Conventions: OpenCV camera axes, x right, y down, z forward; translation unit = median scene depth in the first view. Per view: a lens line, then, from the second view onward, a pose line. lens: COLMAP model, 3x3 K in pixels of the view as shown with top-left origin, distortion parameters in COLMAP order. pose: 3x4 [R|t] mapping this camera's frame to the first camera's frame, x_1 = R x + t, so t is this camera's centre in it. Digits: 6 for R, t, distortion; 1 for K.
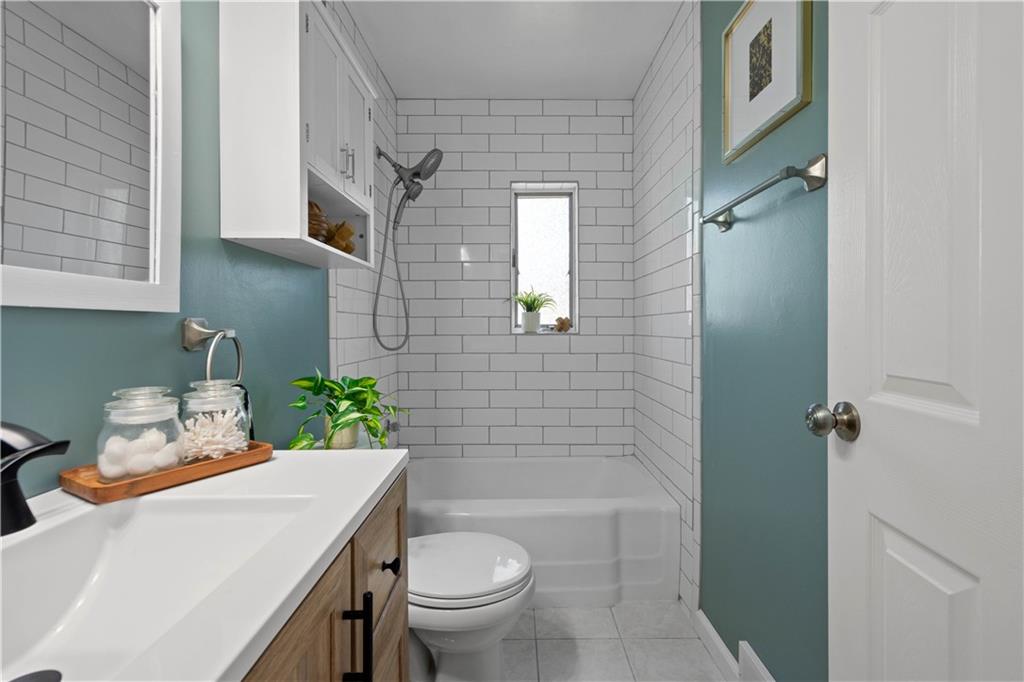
lens RADIAL K [[455.9, 0, 515.0], [0, 455.9, 326.3], [0, 0, 1]] dist [-0.000513, -0.000517]
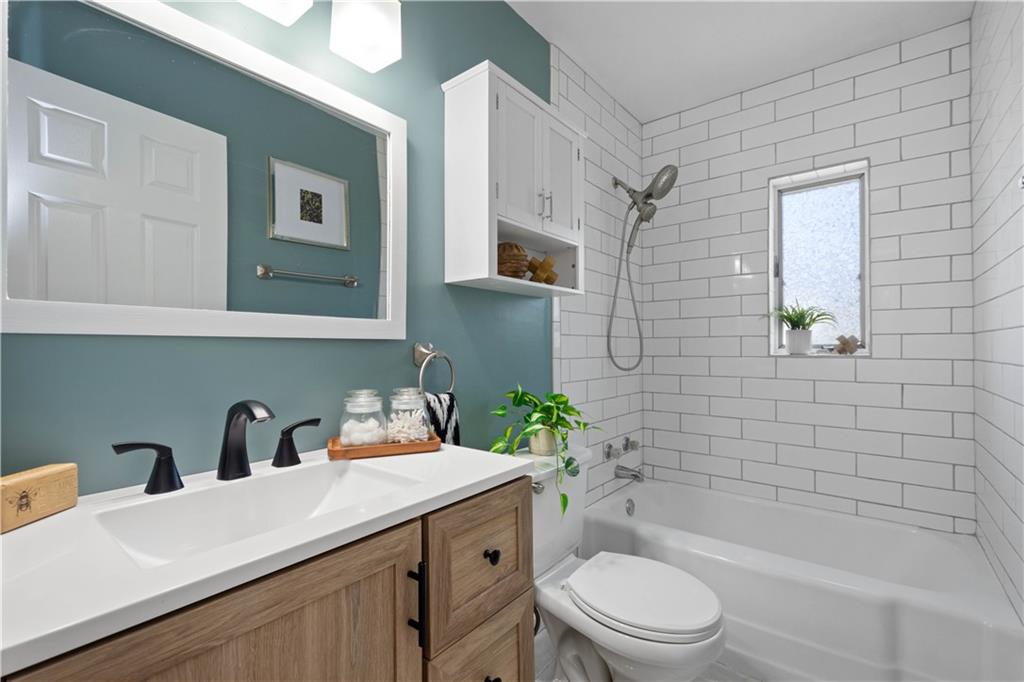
lens RADIAL K [[448.3, 0, 512.0], [0, 448.3, 341.0], [0, 0, 1]] dist [0.000495, -0.000347]
pose [[0.778094, -0.008755, -0.628087, 0.166816], [0.002398, 0.999937, -0.010967, -0.003414], [0.628144, 0.007027, 0.778066, 0.046421]]
